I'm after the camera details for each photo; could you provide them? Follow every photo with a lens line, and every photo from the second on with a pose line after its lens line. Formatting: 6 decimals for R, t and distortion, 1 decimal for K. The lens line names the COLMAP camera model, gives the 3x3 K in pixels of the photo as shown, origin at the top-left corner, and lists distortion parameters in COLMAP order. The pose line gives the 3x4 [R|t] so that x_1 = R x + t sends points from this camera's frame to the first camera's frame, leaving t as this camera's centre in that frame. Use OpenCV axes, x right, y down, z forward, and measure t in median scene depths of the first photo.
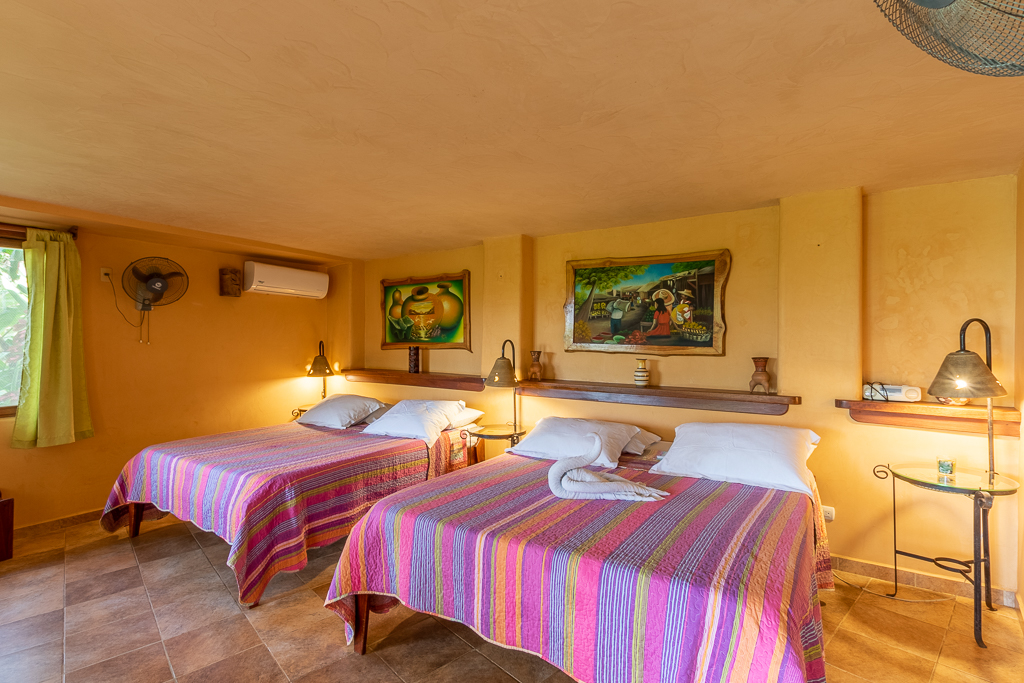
lens RADIAL K [[463.2, 0, 507.0], [0, 463.2, 349.8], [0, 0, 1]] dist [0.004483, -0.000207]
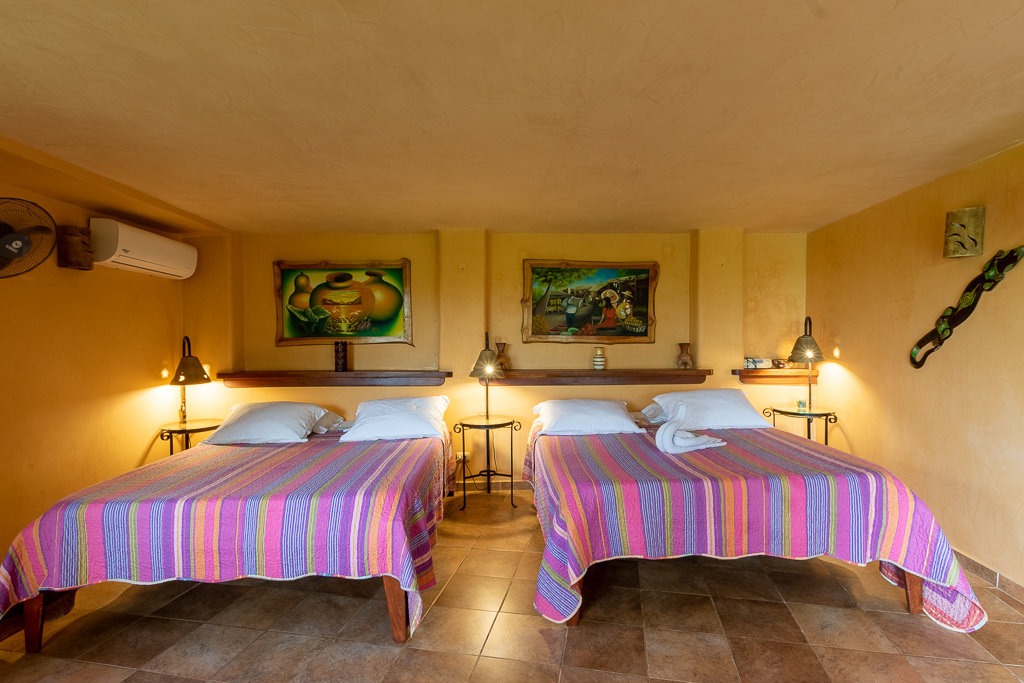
lens RADIAL K [[470.6, 0, 513.6], [0, 470.6, 358.8], [0, 0, 1]] dist [0.003406, 0.000010]
pose [[0.826103, -0.036459, 0.562338, -0.546726], [0.022005, 0.999231, 0.032458, 0.005158], [-0.563089, -0.014439, 0.826270, 0.108177]]
